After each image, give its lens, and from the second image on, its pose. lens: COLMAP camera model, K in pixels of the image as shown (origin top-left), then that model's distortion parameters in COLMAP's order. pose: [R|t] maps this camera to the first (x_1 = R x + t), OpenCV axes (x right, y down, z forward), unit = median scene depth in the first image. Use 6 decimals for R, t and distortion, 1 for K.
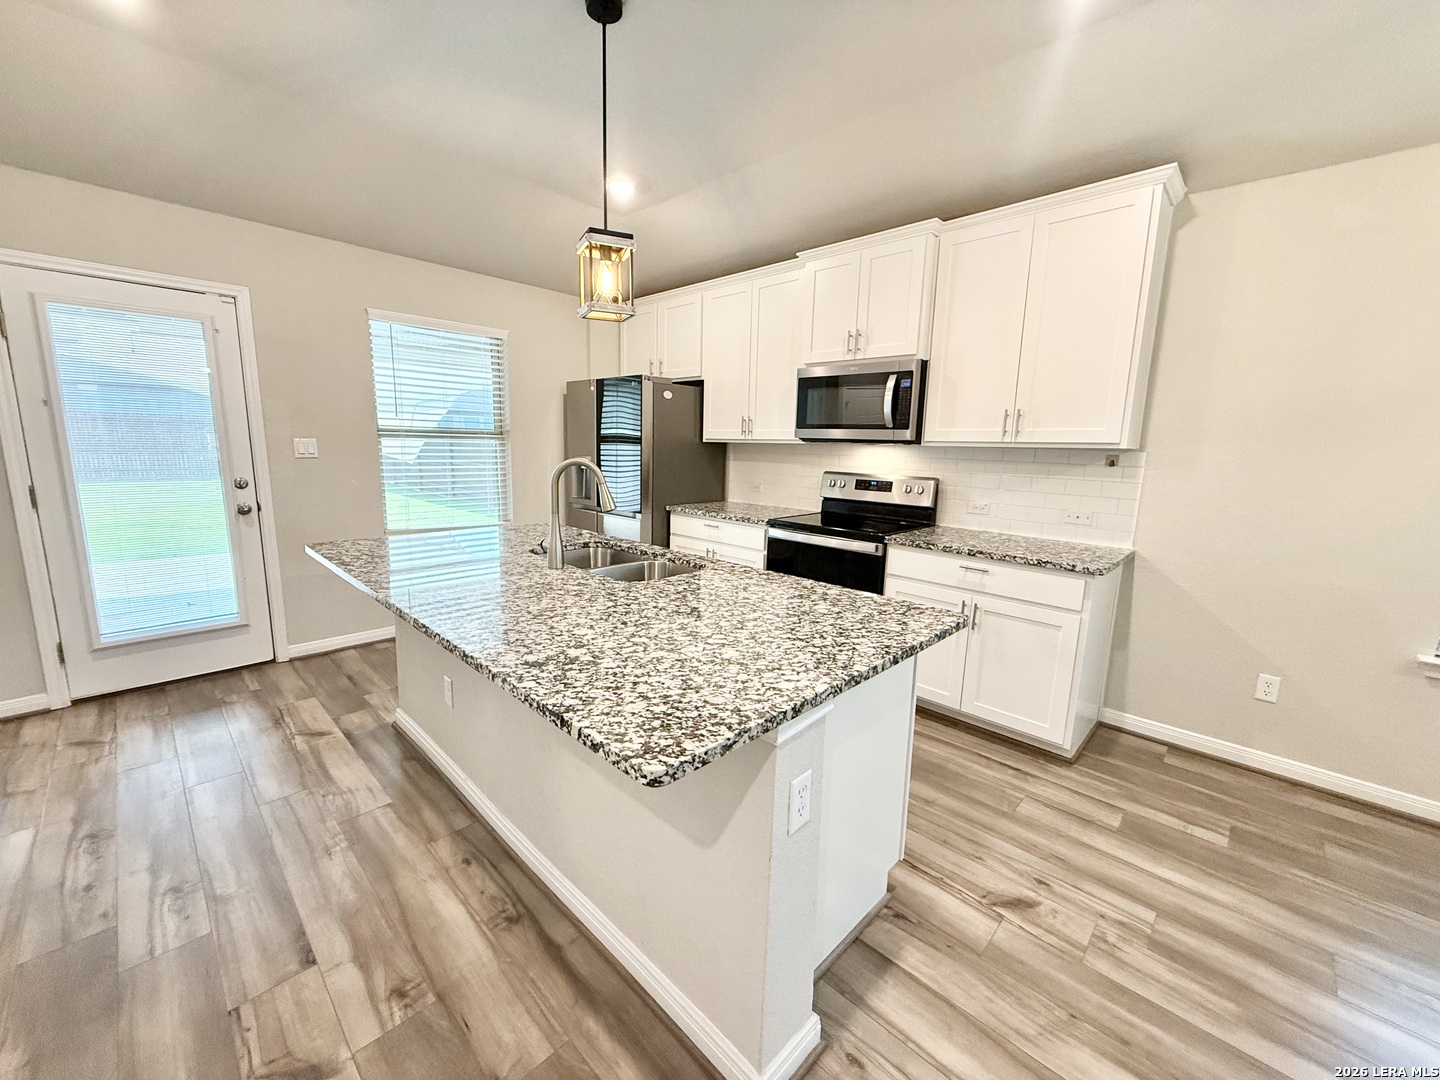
lens RADIAL K [[571.9, 0, 715.8], [0, 571.9, 541.3], [0, 0, 1]] dist [0.001286, -0.000497]
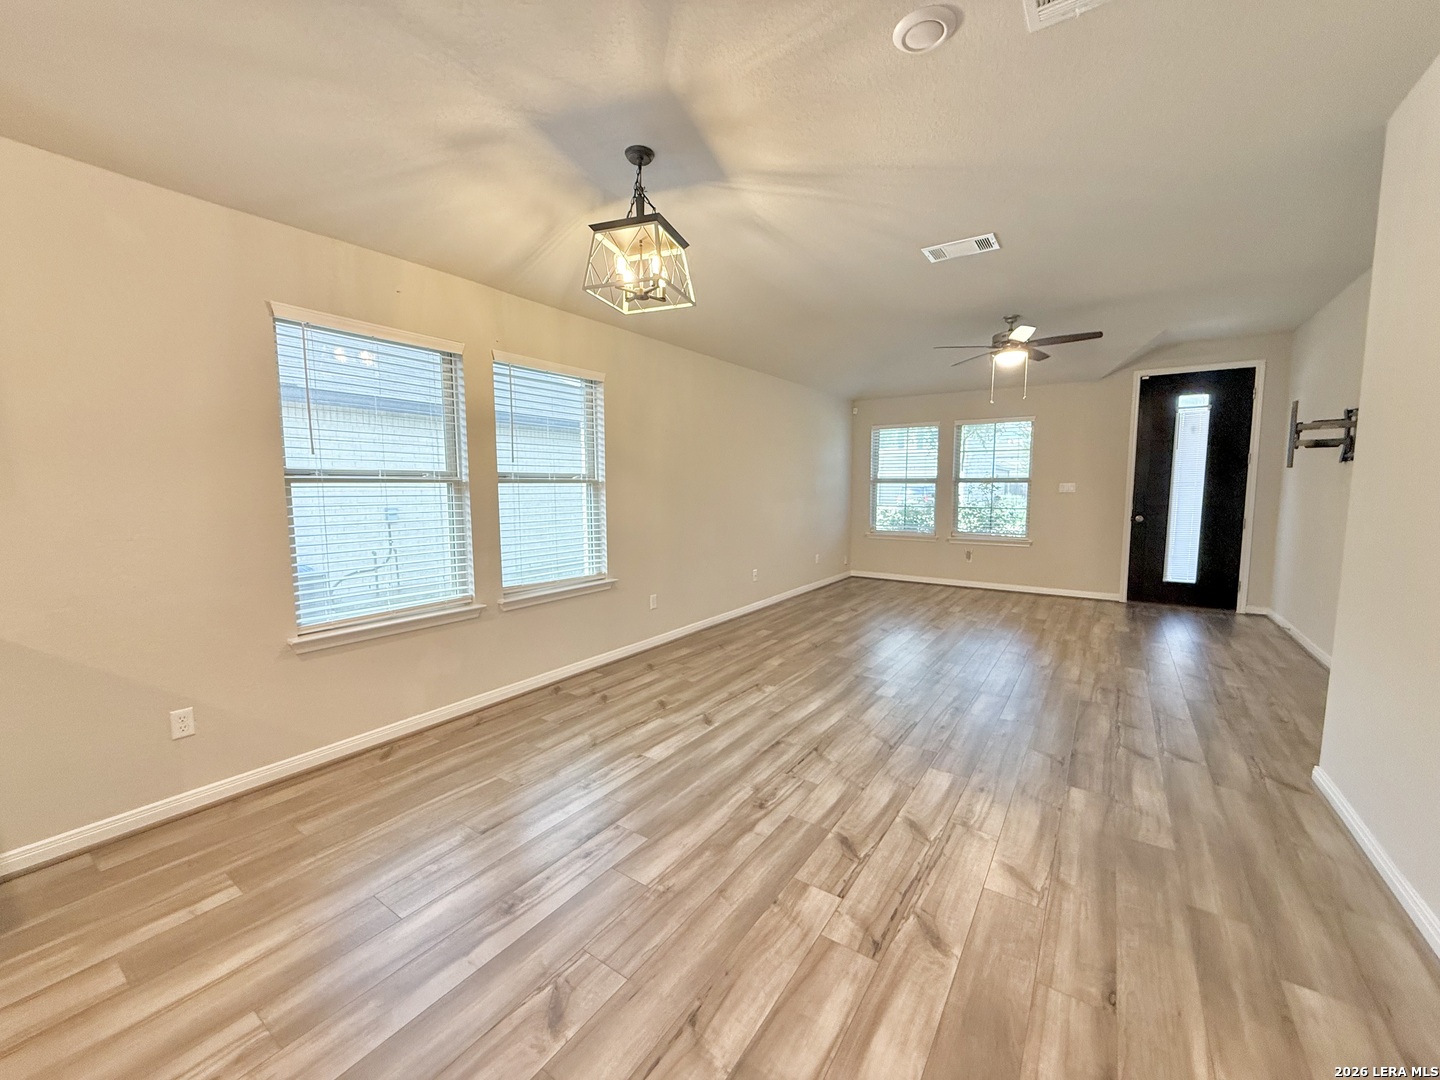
lens RADIAL K [[571.9, 0, 716.1], [0, 571.9, 539.2], [0, 0, 1]] dist [0.001286, -0.000497]
pose [[-0.165507, -0.116832, 0.979264, -0.064722], [0.166220, 0.975448, 0.144470, -0.028346], [-0.972100, 0.186684, -0.142024, 0.233552]]
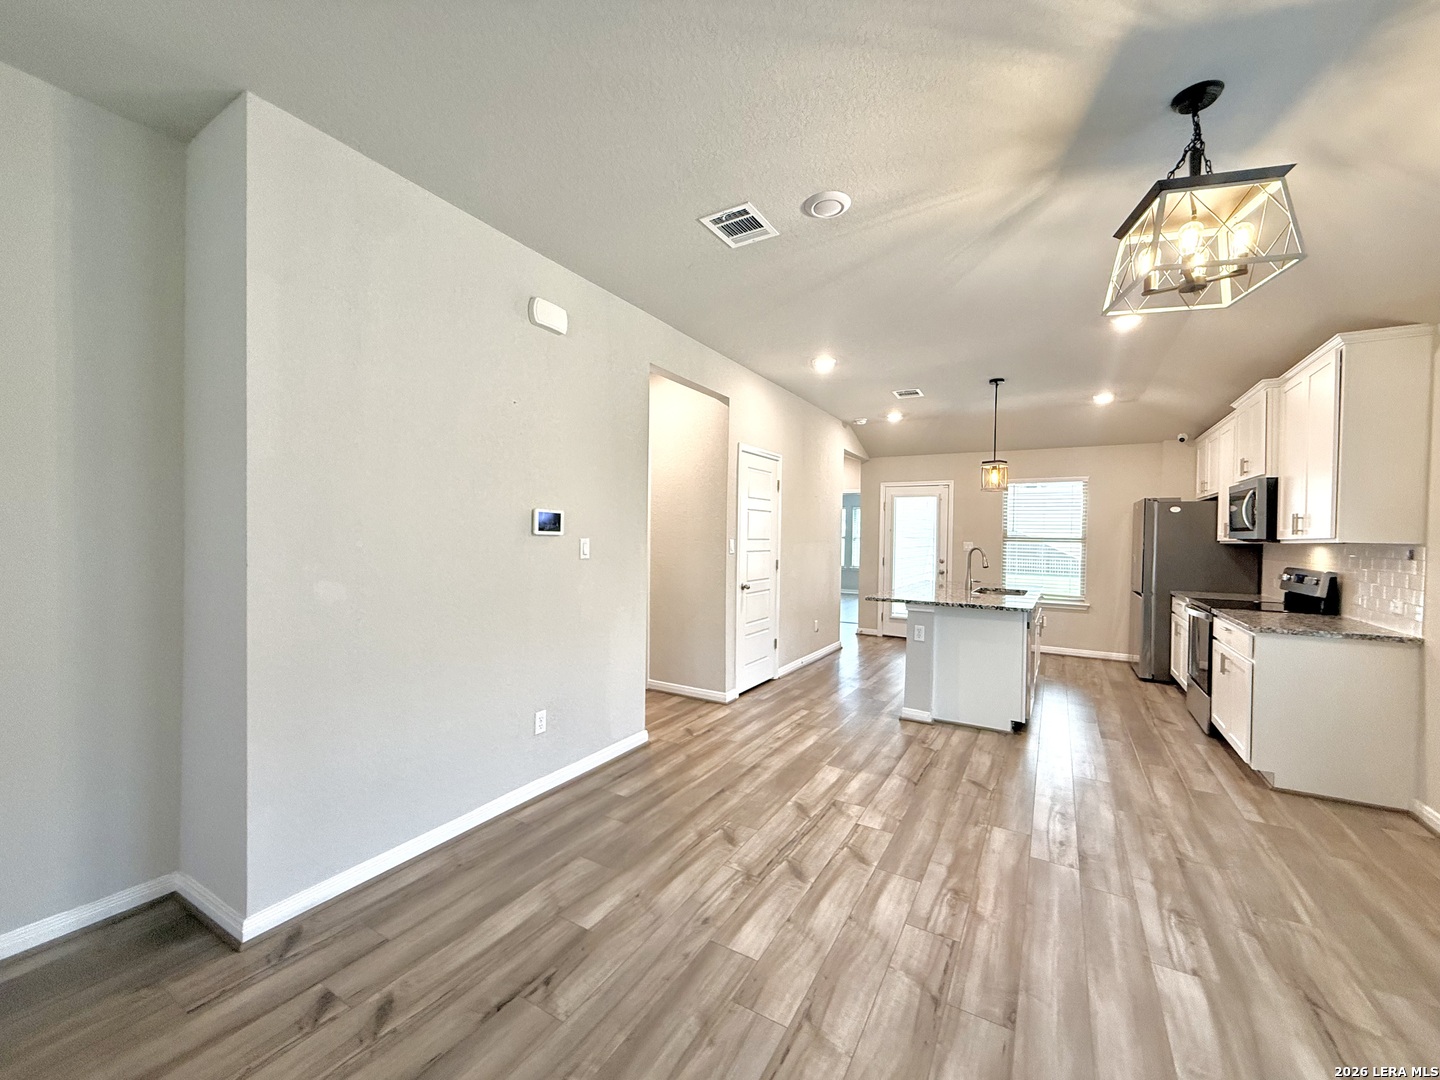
lens RADIAL K [[571.9, 0, 716.1], [0, 571.9, 542.1], [0, 0, 1]] dist [0.001286, -0.000497]
pose [[0.232532, -0.008620, -0.972551, 1.654347], [-0.176231, 0.983035, -0.050849, 0.140281], [0.956489, 0.183217, 0.227068, -0.580694]]
